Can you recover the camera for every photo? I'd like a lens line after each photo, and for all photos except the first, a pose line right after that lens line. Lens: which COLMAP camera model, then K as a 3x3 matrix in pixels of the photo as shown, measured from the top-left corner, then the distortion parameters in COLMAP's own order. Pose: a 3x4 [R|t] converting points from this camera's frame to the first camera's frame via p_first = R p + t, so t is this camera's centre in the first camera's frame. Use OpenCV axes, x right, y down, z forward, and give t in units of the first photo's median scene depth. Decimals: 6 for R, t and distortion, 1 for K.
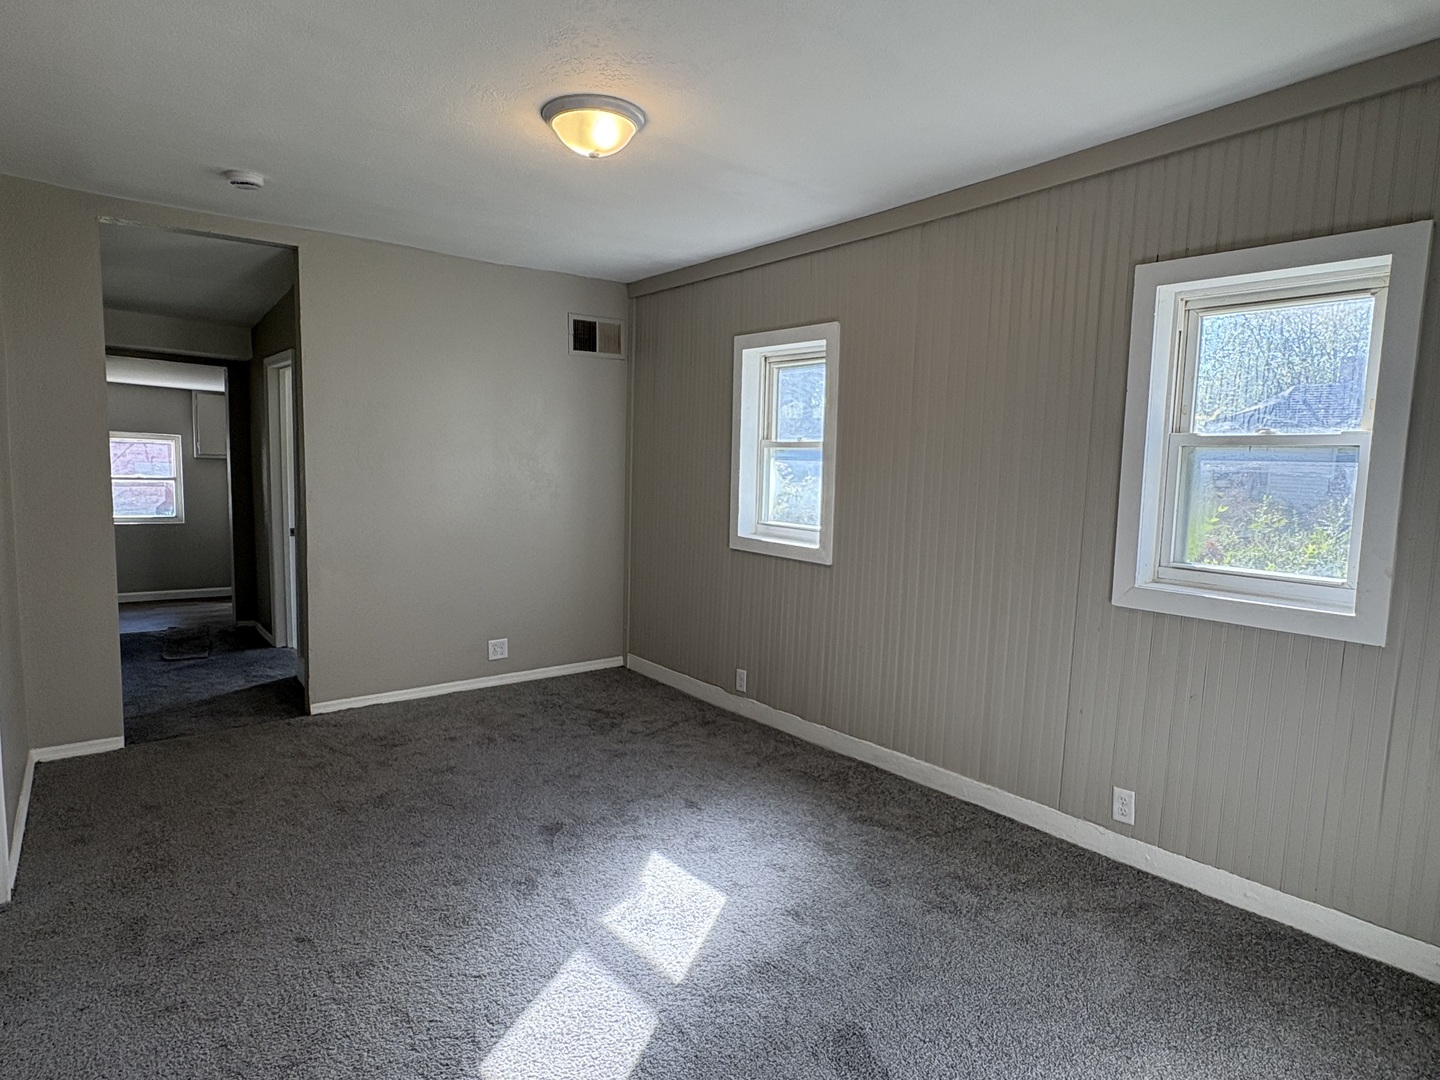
lens RADIAL K [[849.0, 0, 720.0], [0, 849.0, 540.0], [0, 0, 1]] dist [0.032711, 0.000101]
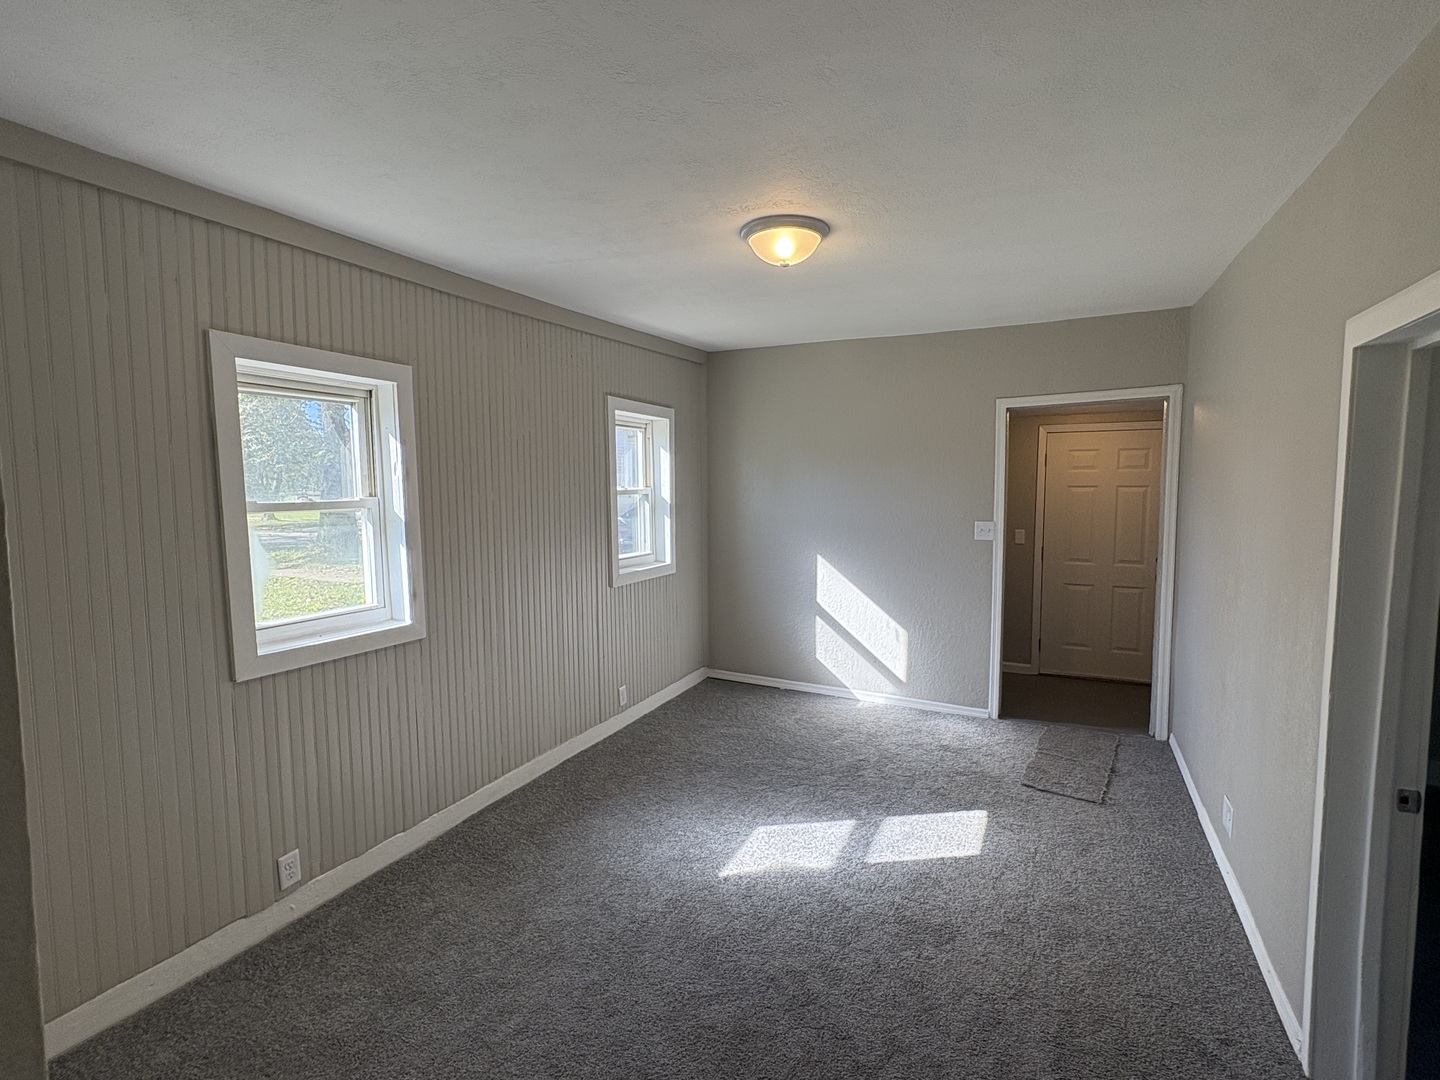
lens RADIAL K [[670.5, 0, 720.0], [0, 670.5, 540.0], [0, 0, 1]] dist [-0.001072, -0.000099]
pose [[-0.425585, -0.089334, 0.900498, -0.892409], [0.094040, 0.985361, 0.142198, -0.201143], [-0.900019, 0.145201, -0.410954, 1.408739]]
